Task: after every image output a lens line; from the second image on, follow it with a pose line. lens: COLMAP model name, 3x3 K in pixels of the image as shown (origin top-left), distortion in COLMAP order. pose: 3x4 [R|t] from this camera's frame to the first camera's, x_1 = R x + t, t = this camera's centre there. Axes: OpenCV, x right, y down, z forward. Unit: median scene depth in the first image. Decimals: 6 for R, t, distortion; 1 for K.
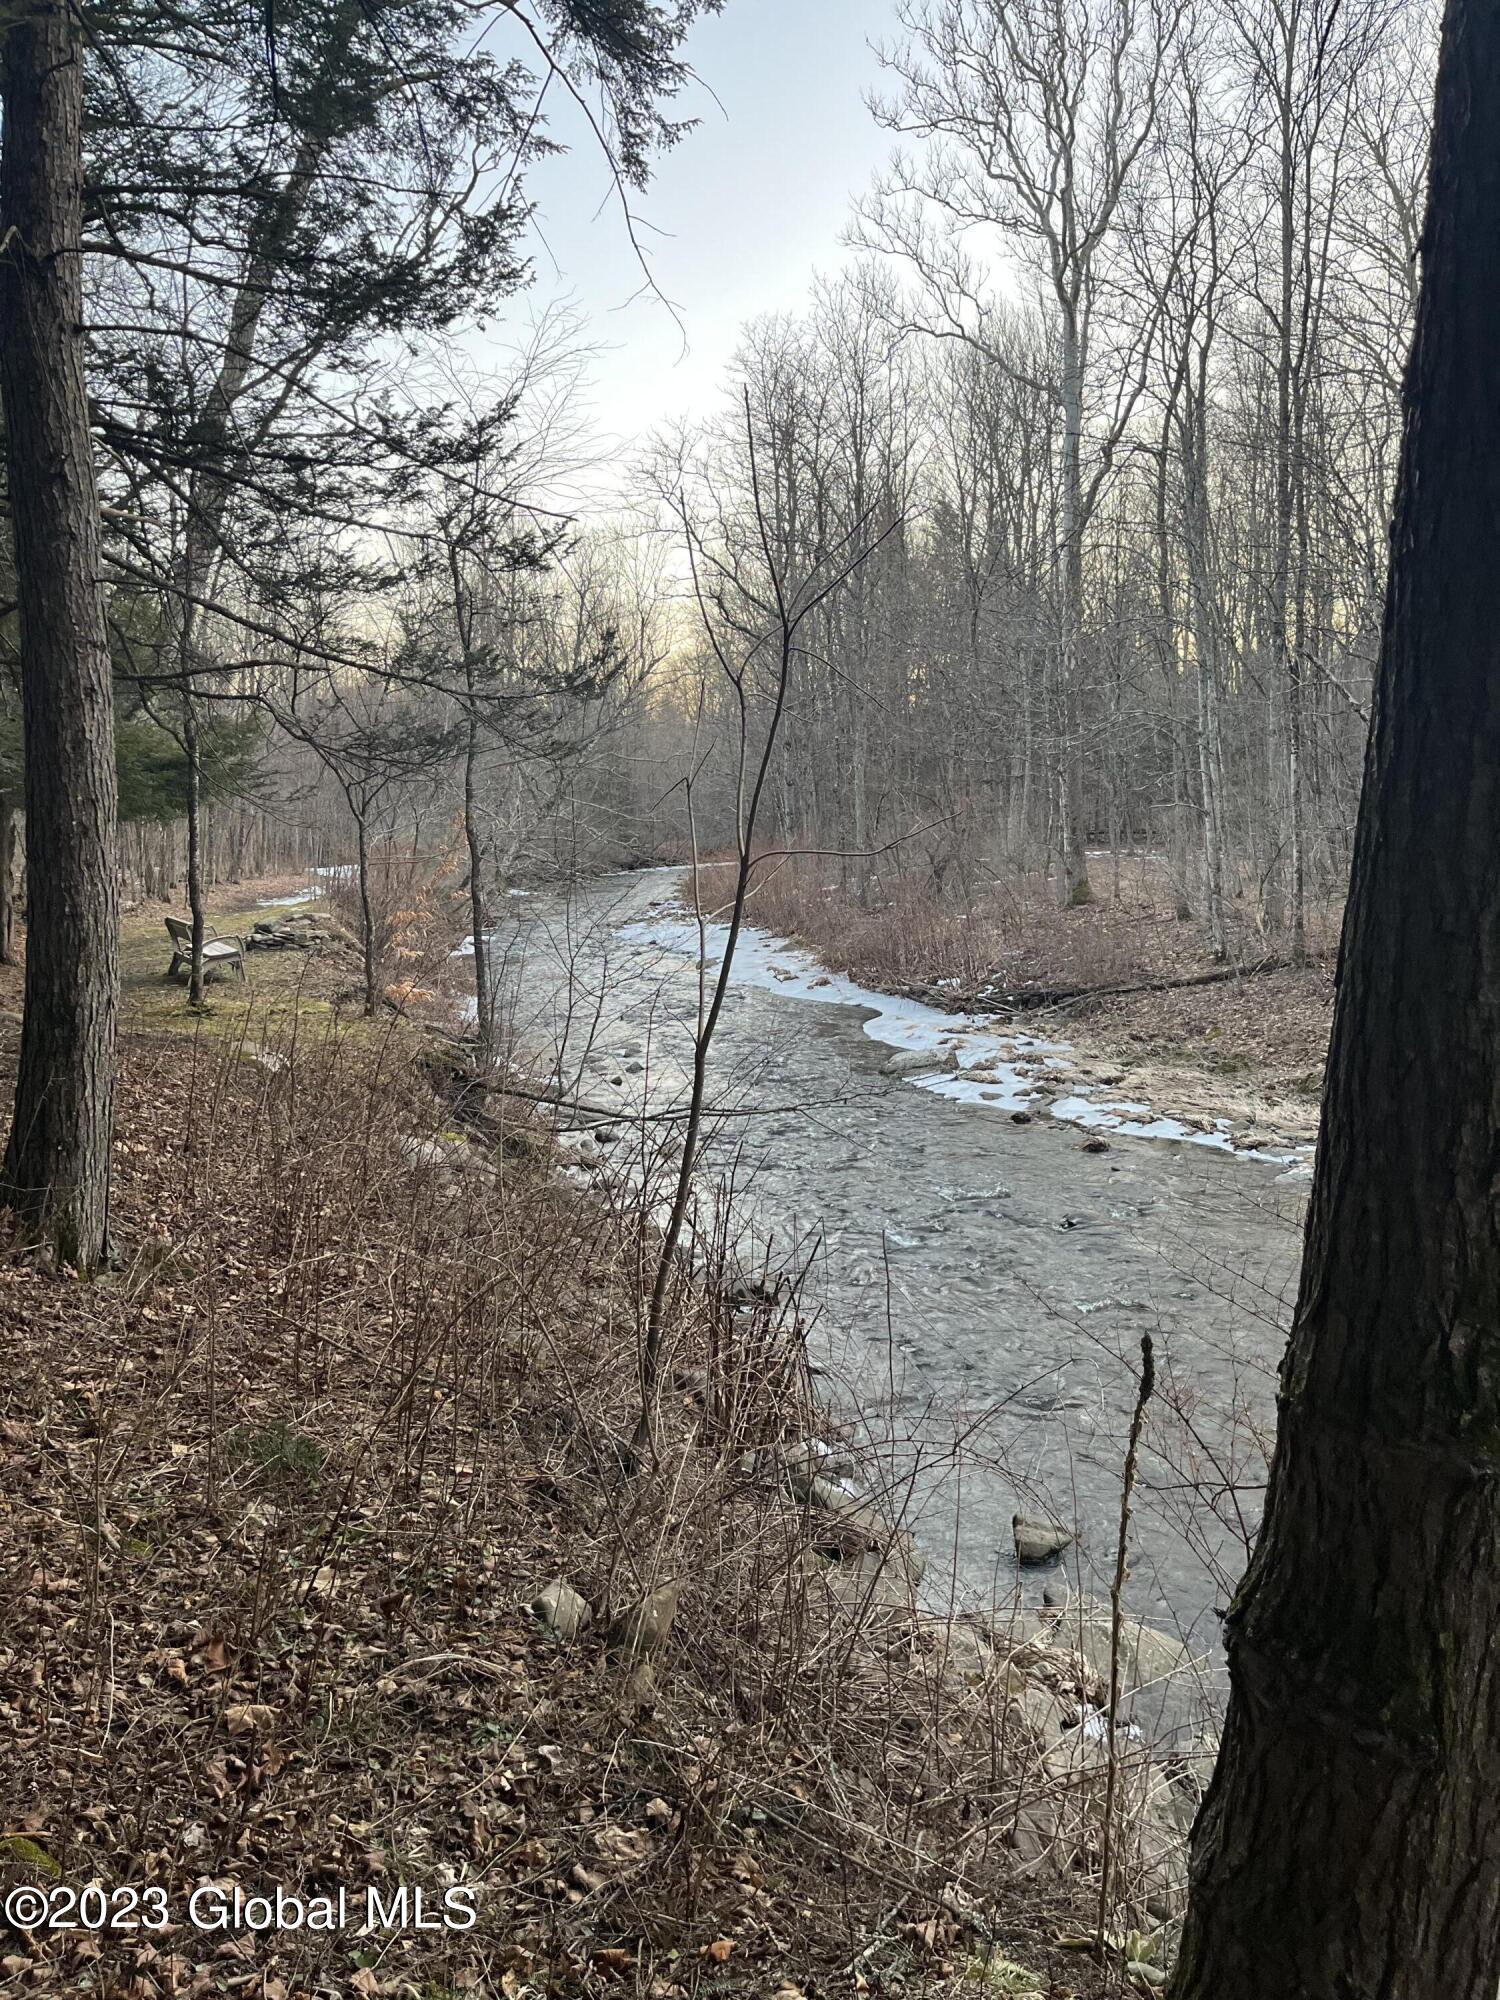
lens RADIAL K [[1441.2, 0, 750.0], [0, 1441.2, 1000.0], [0, 0, 1]] dist [0.055628, -0.077270]
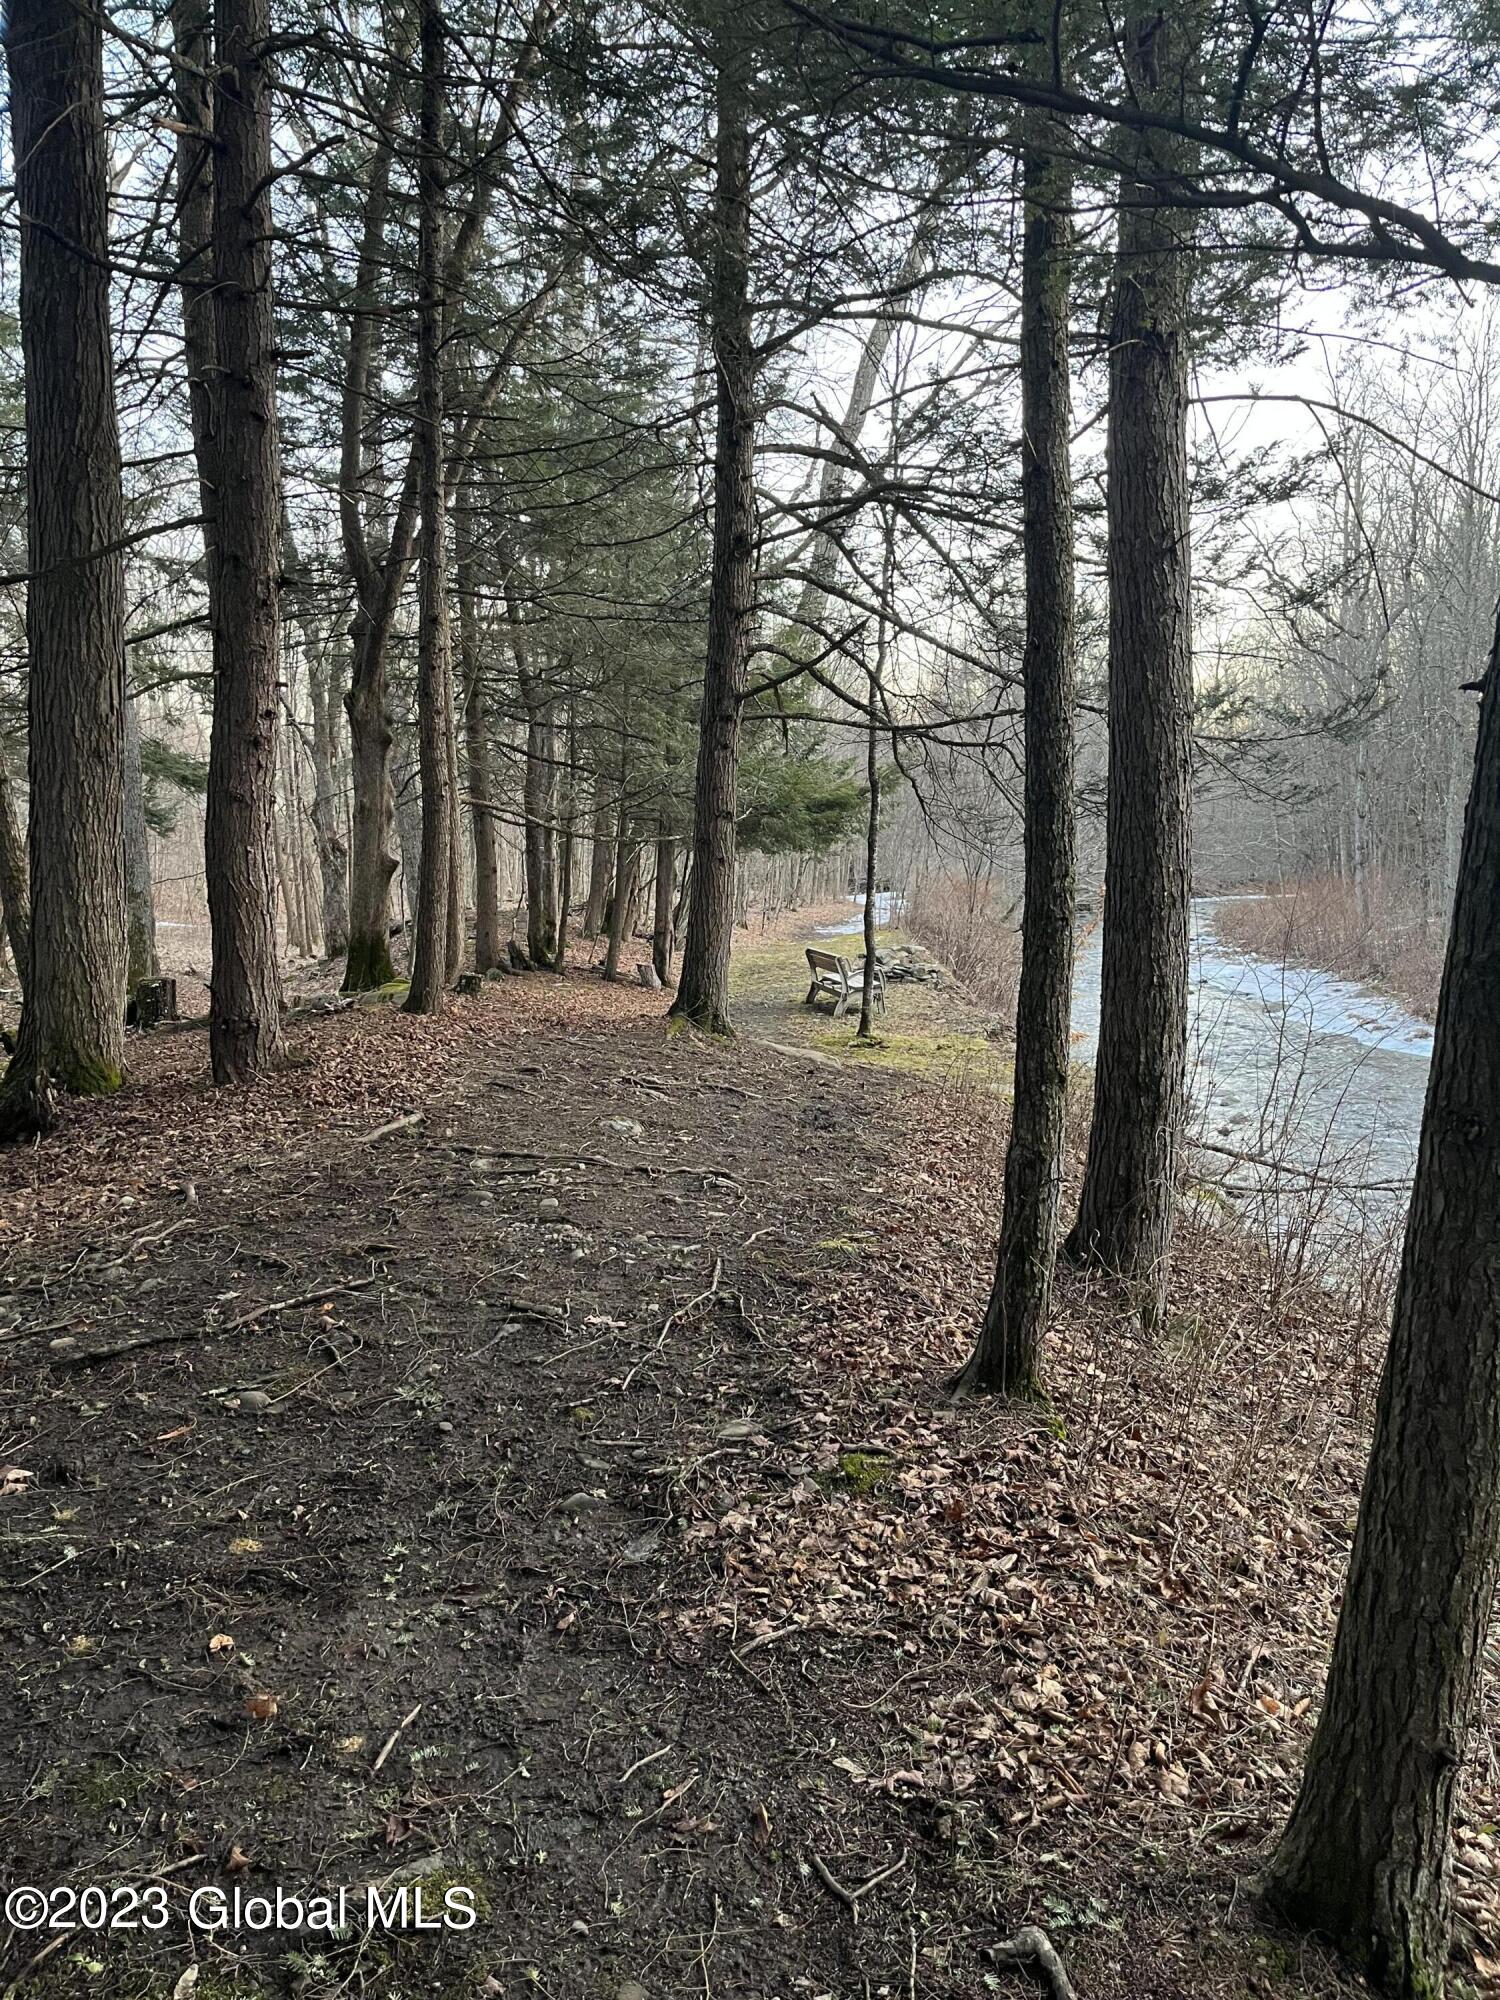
lens RADIAL K [[1441.2, 0, 750.0], [0, 1441.2, 1000.0], [0, 0, 1]] dist [0.055628, -0.077270]
pose [[0.949977, 0.045136, -0.309042, -0.138338], [-0.050437, 0.998685, -0.009181, -0.008593], [0.308221, 0.024309, 0.951004, -0.010344]]
